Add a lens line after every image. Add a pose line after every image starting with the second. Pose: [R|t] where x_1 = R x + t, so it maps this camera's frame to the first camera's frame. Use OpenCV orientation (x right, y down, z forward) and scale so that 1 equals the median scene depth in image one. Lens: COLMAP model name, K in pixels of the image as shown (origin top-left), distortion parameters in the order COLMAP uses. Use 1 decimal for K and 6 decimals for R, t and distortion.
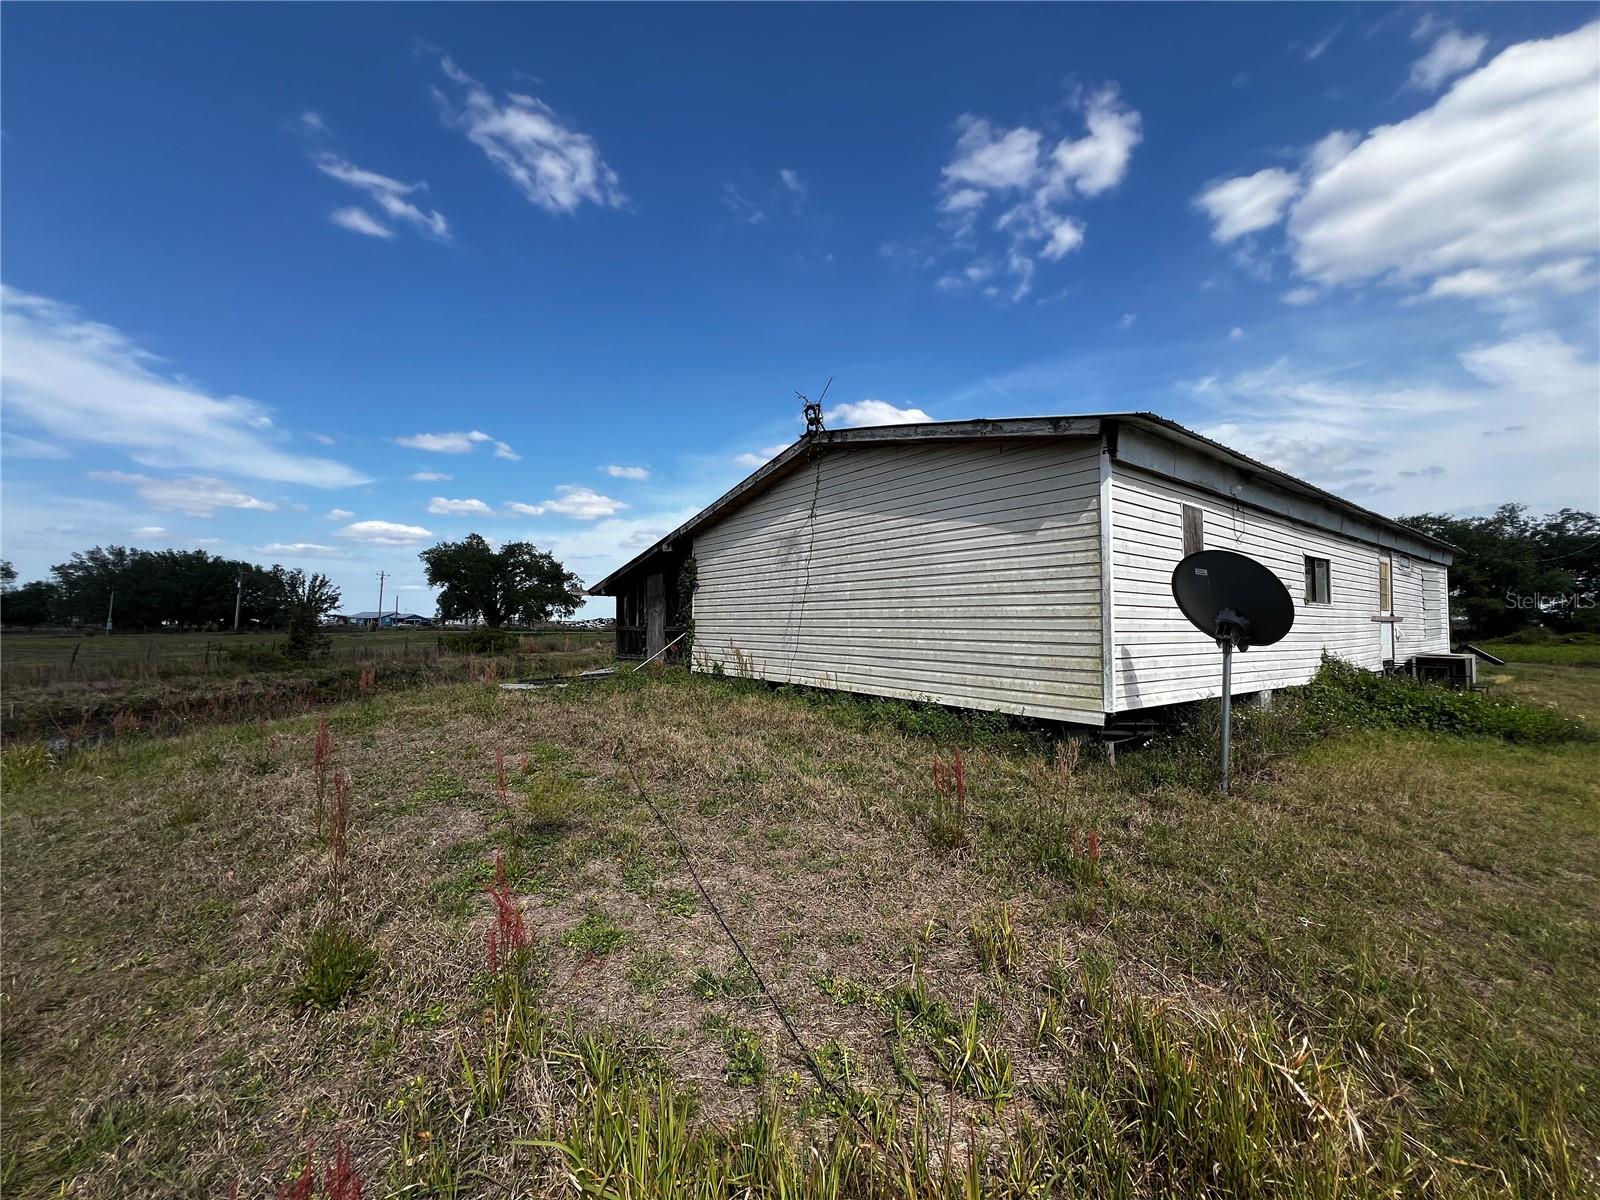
lens RADIAL K [[643.8, 0, 800.0], [0, 643.8, 600.0], [0, 0, 1]] dist [-0.001057, 0.000037]
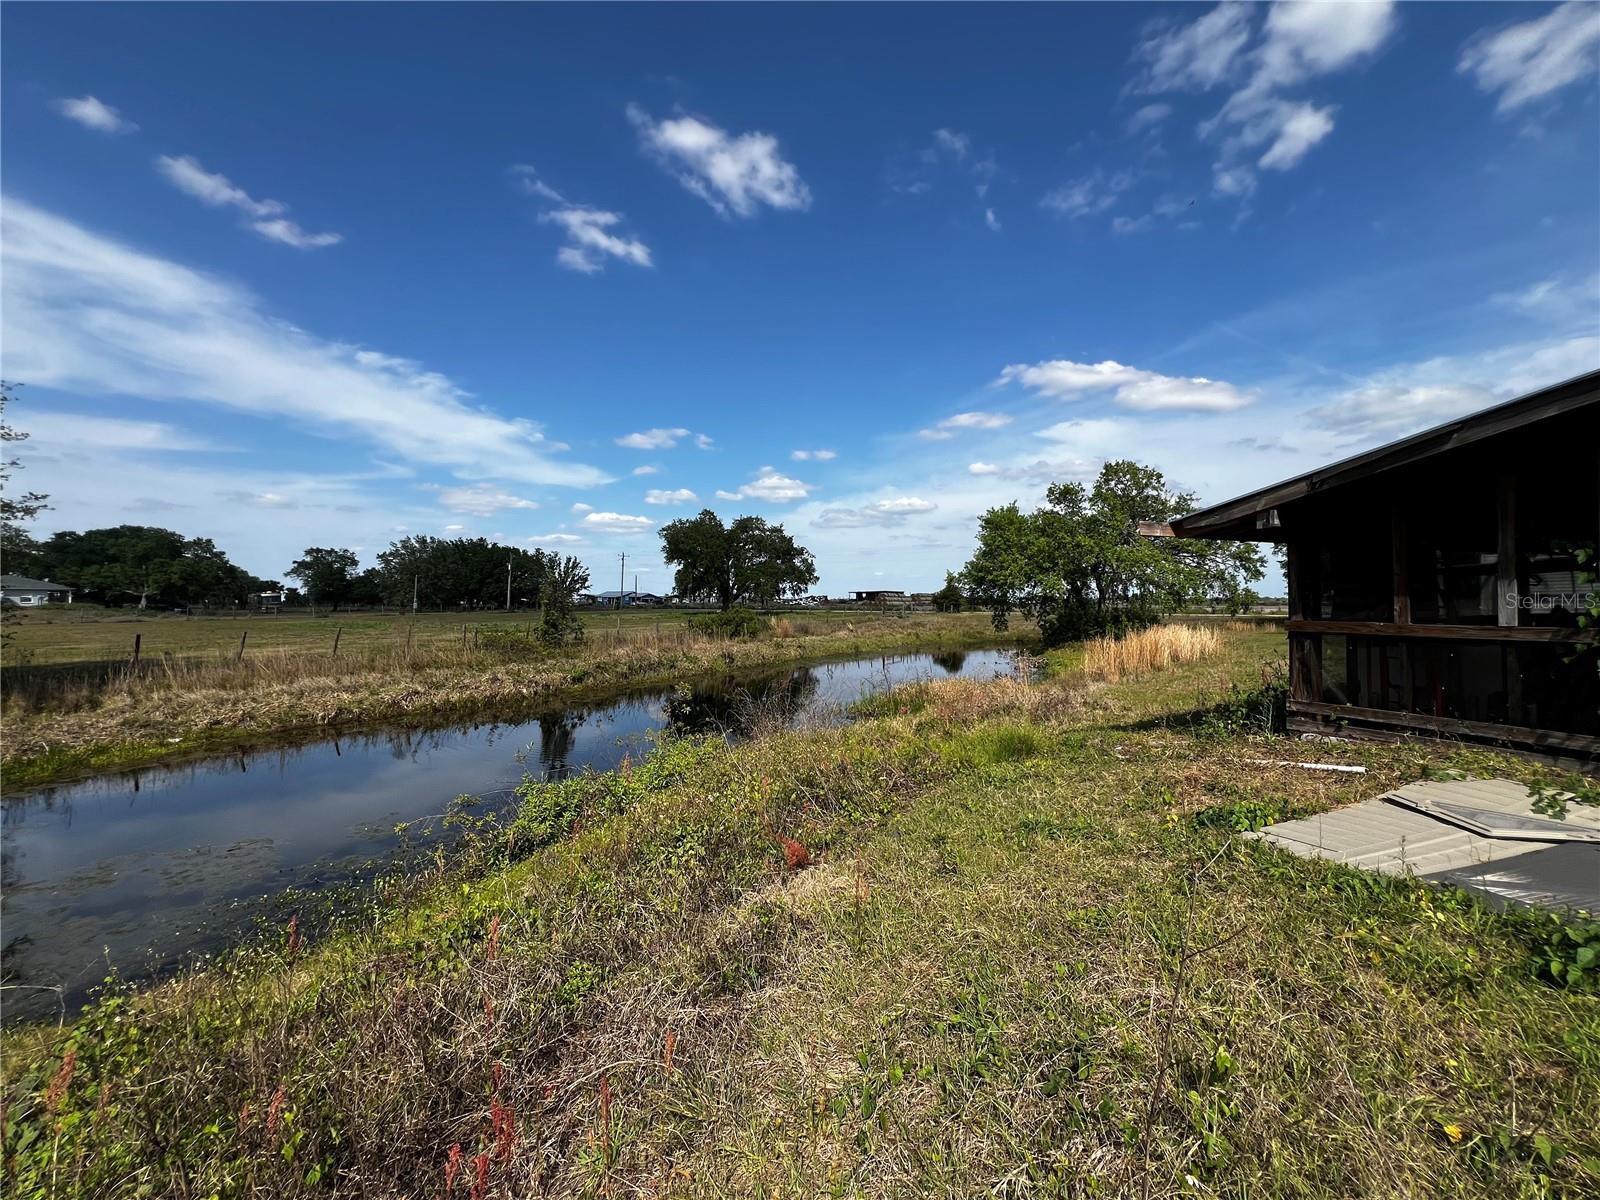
lens RADIAL K [[643.8, 0, 800.0], [0, 643.8, 600.0], [0, 0, 1]] dist [-0.001057, 0.000037]
pose [[0.954361, -0.004193, -0.298624, -0.081516], [0.014924, 0.999322, 0.033664, 0.002673], [0.298281, -0.036585, 0.953777, 0.110858]]
